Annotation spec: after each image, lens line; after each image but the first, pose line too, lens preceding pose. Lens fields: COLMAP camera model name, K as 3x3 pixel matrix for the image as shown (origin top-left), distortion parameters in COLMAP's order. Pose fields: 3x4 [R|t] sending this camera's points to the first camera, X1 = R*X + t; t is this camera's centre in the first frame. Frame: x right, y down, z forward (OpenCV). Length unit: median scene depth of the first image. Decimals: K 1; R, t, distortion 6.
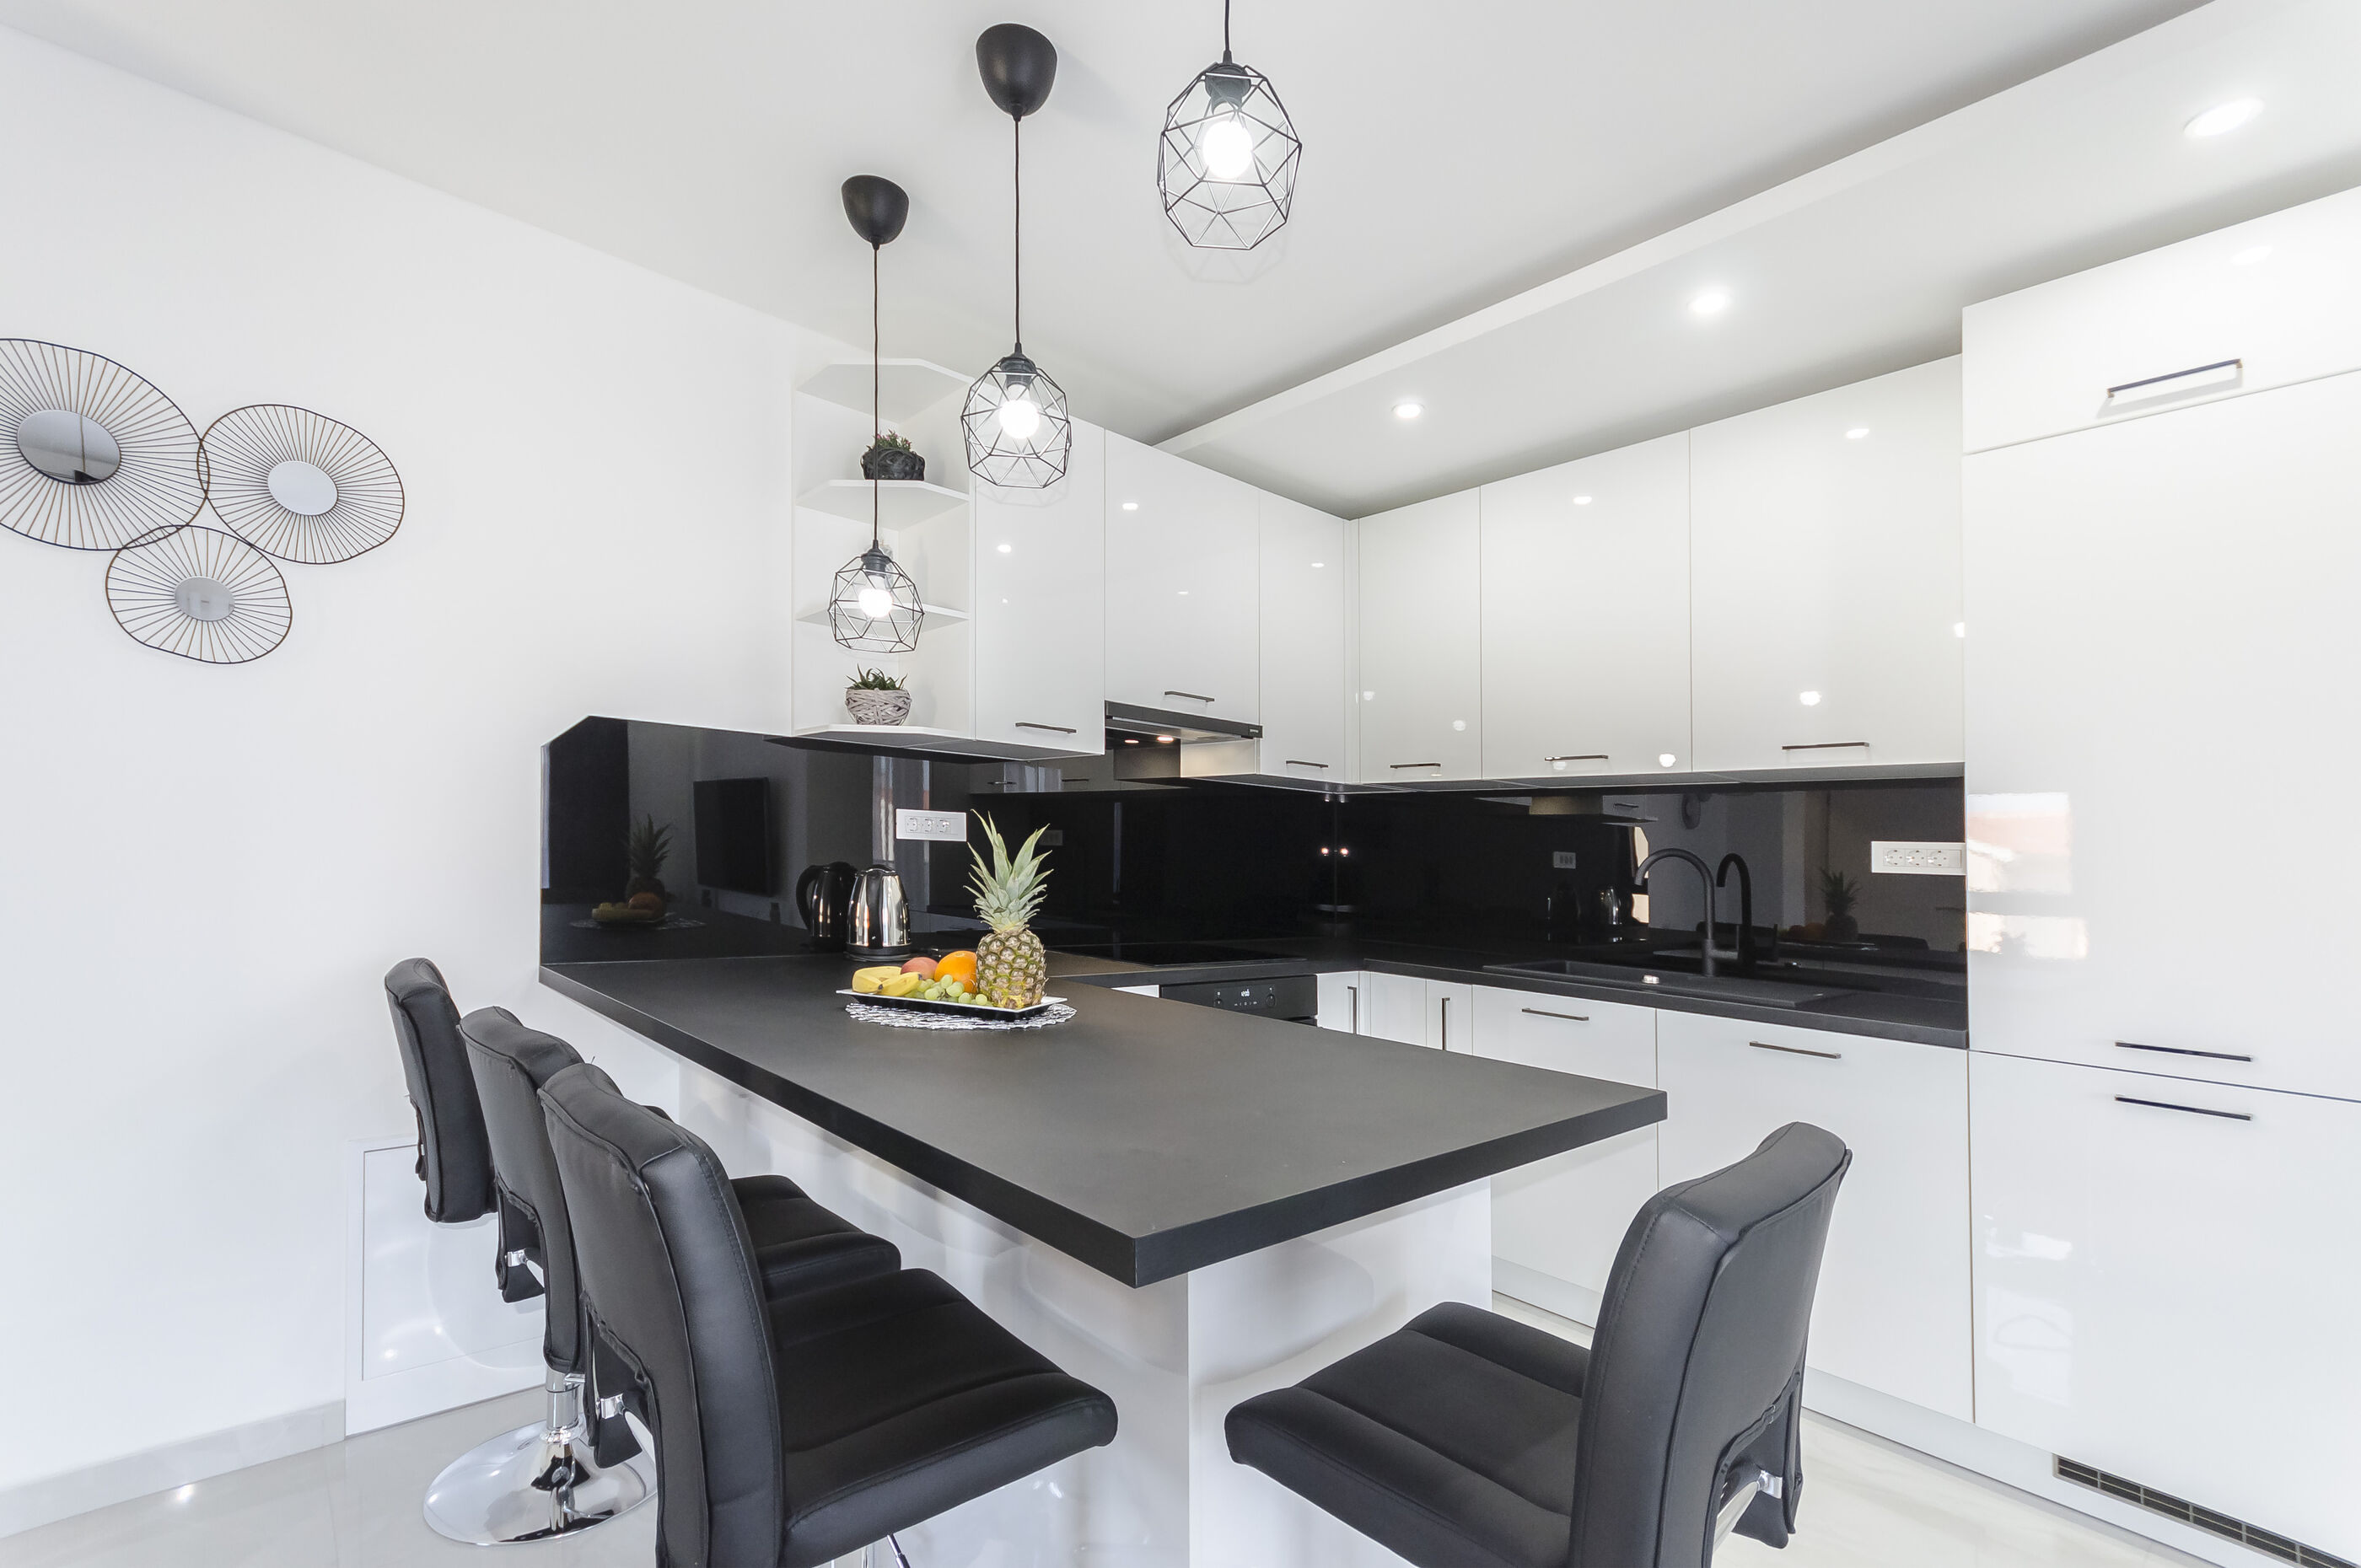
lens RADIAL K [[1013.3, 0, 1181.2], [0, 1013.3, 832.9], [0, 0, 1]] dist [-0.000931, -0.000303]
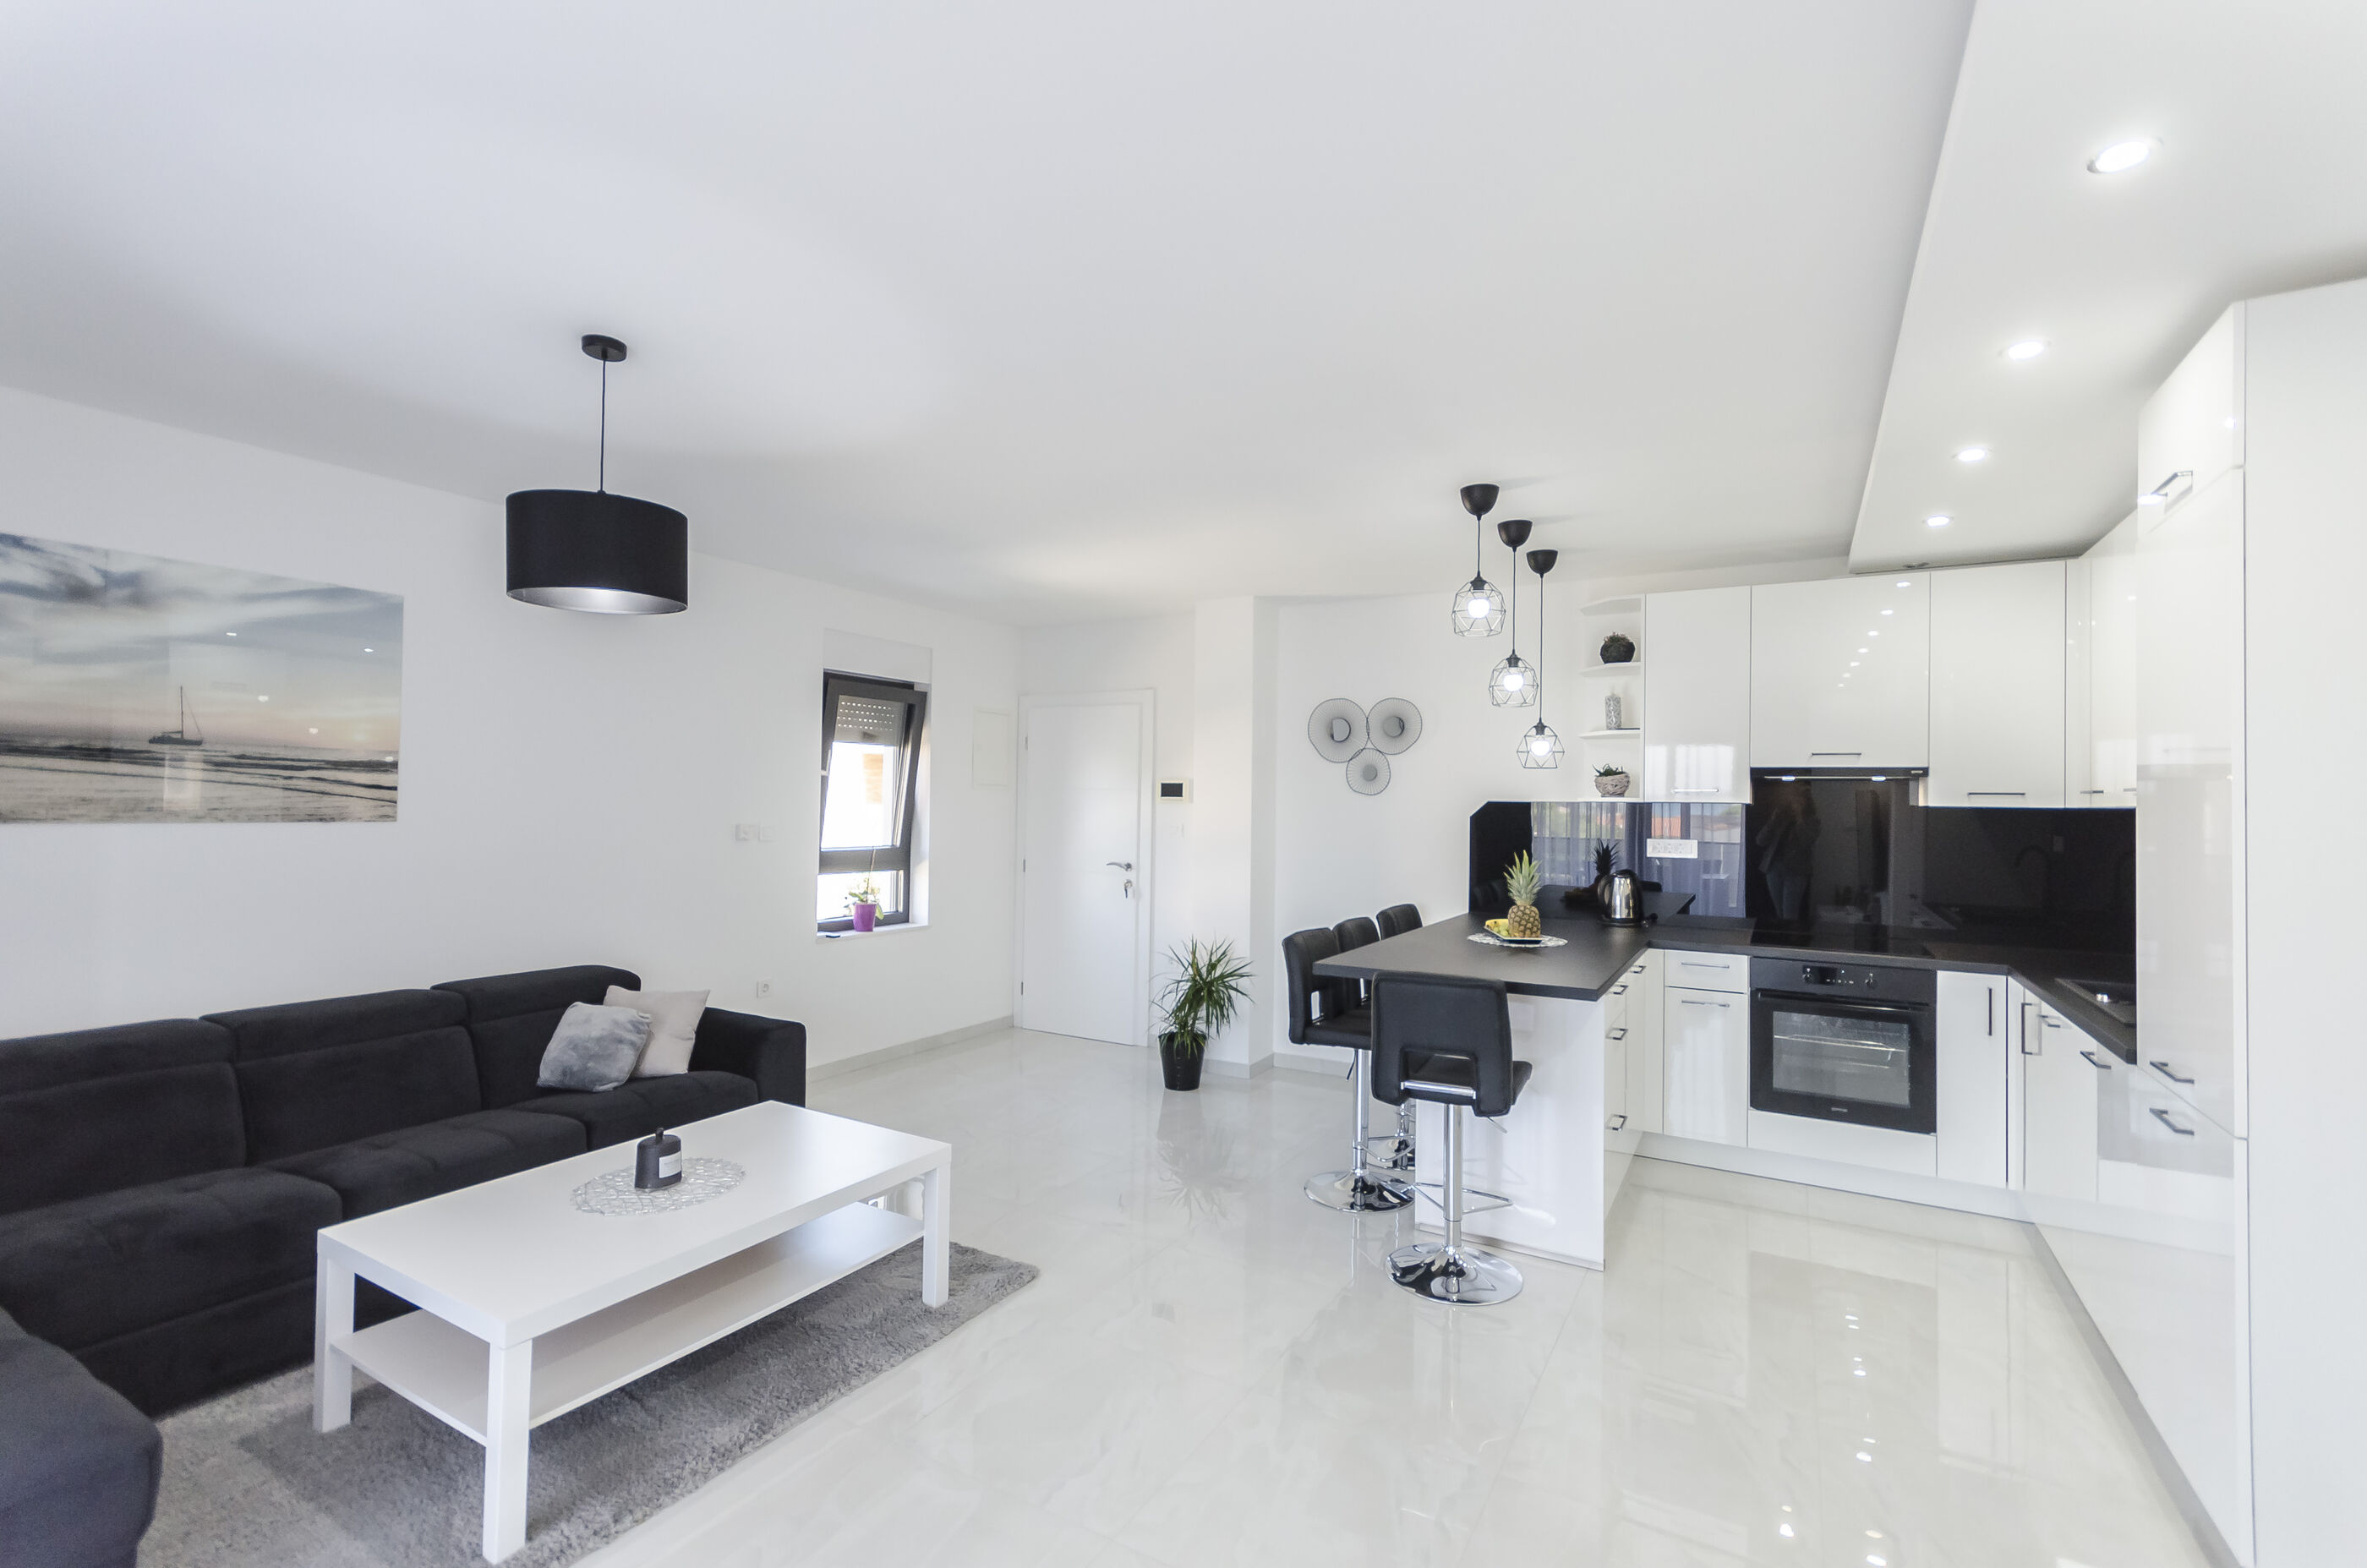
lens RADIAL K [[1024.7, 0, 1224.7], [0, 1024.7, 785.0], [0, 0, 1]] dist [0.009241, -0.000049]
pose [[0.347043, -0.051059, -0.936458, 1.434075], [0.017251, 0.998696, -0.048059, -0.059658], [0.937690, 0.000524, 0.347472, -0.347748]]
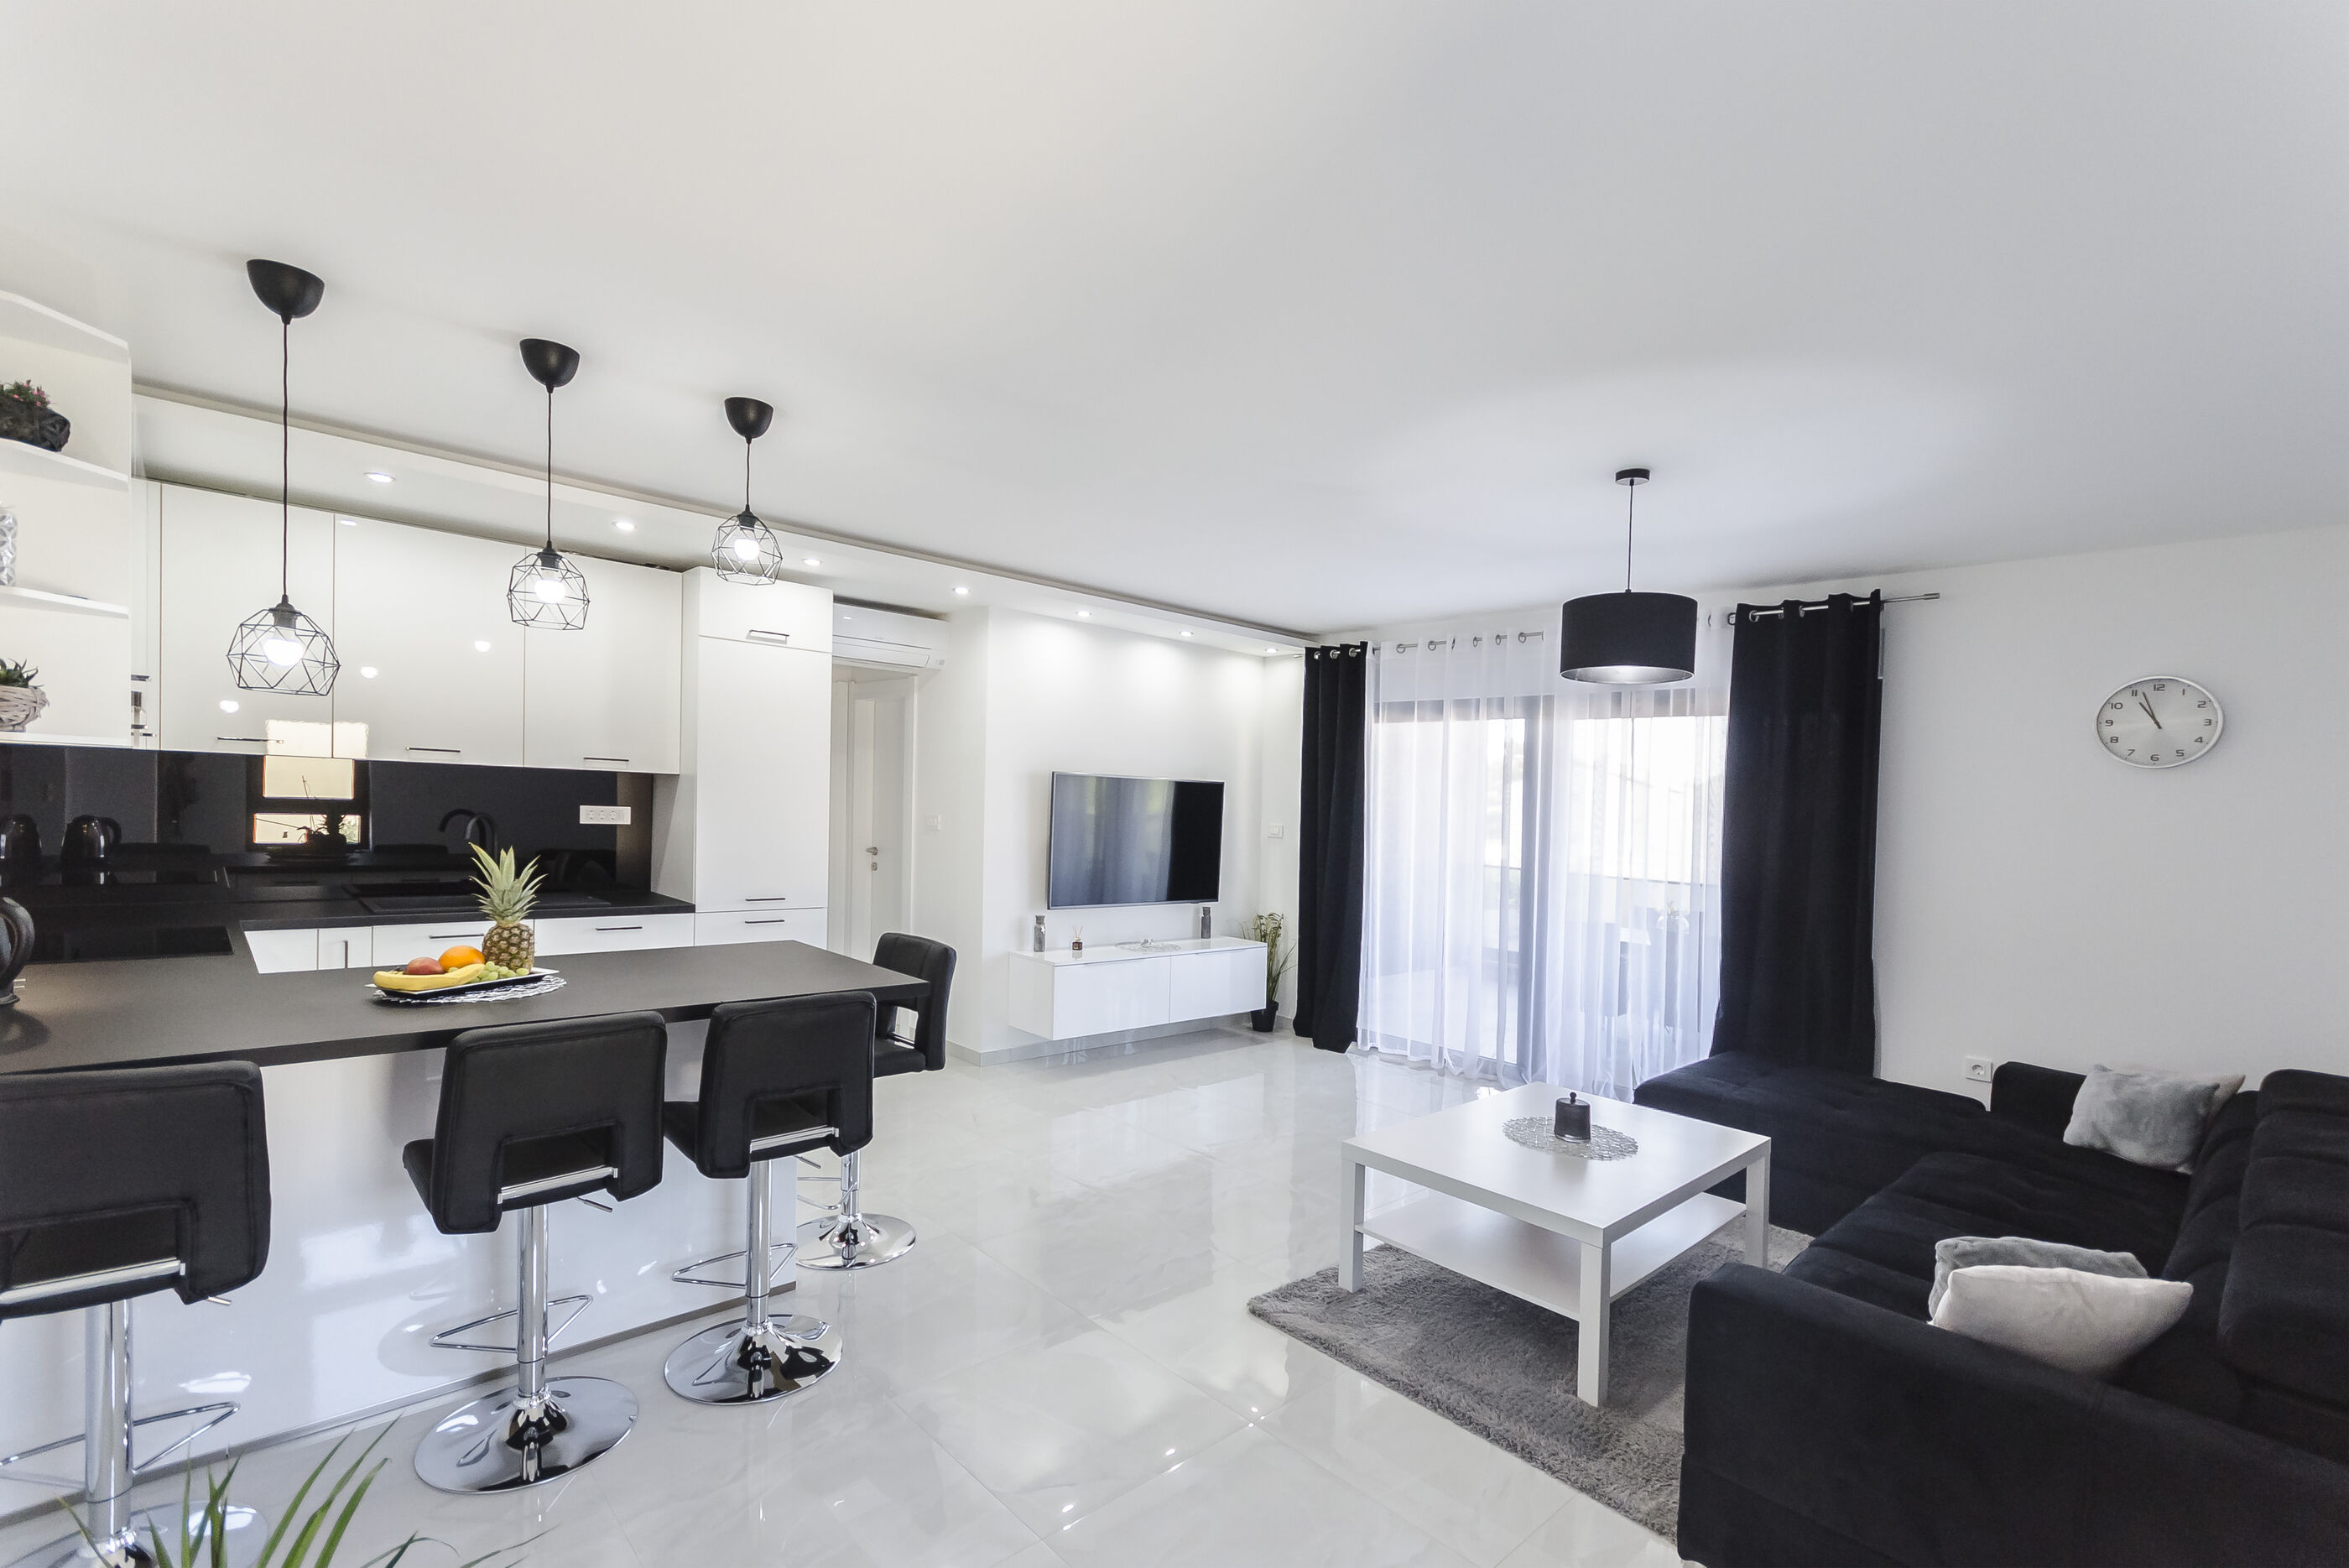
lens RADIAL K [[1027.4, 0, 1186.9], [0, 1027.4, 836.1], [0, 0, 1]] dist [0.021287, 0.000192]
pose [[-0.043207, -0.069889, 0.996619, -1.479206], [-0.072550, 0.995136, 0.066639, -0.174800], [-0.996428, -0.069425, -0.048067, 0.067018]]
